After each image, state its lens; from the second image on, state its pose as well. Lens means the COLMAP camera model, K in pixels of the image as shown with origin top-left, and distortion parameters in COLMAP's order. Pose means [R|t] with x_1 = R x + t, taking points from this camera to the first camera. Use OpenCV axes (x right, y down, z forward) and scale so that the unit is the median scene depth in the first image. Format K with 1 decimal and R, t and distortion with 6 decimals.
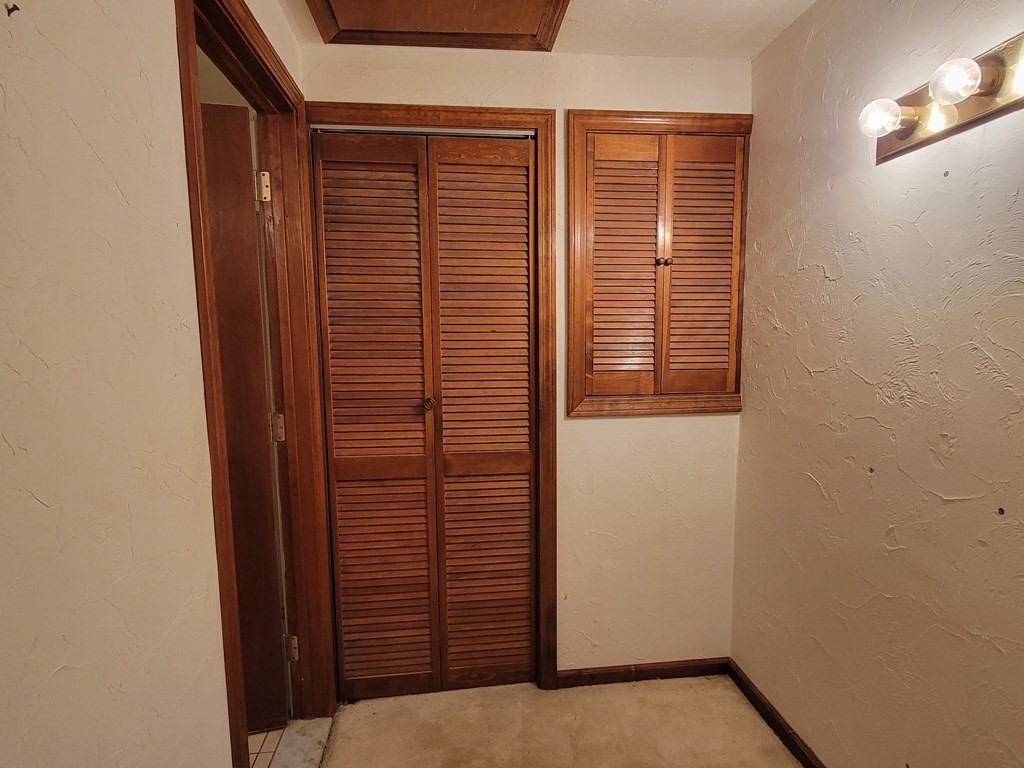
lens RADIAL K [[588.6, 0, 510.4], [0, 588.6, 389.3], [0, 0, 1]] dist [-0.000976, -0.004276]
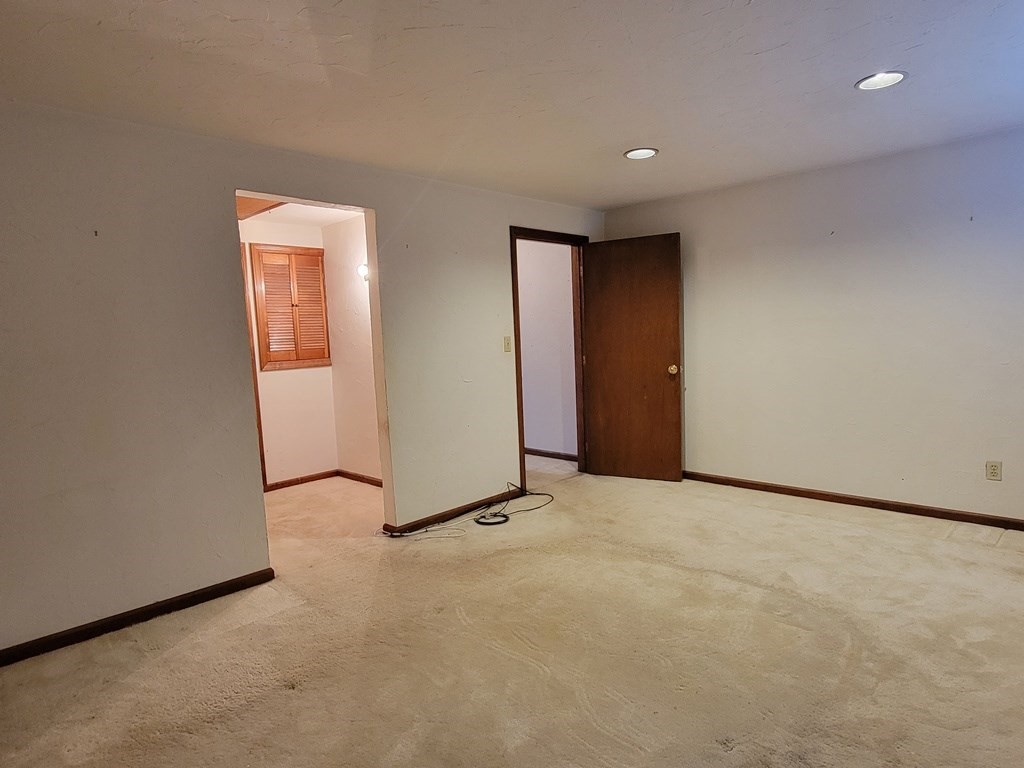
lens RADIAL K [[588.6, 0, 512.2], [0, 588.6, 388.2], [0, 0, 1]] dist [-0.000976, -0.004276]
pose [[0.753798, -0.086439, 0.651396, -0.676516], [0.112273, 0.993676, 0.001937, 0.221166], [-0.647444, 0.071674, 0.758735, -1.403399]]
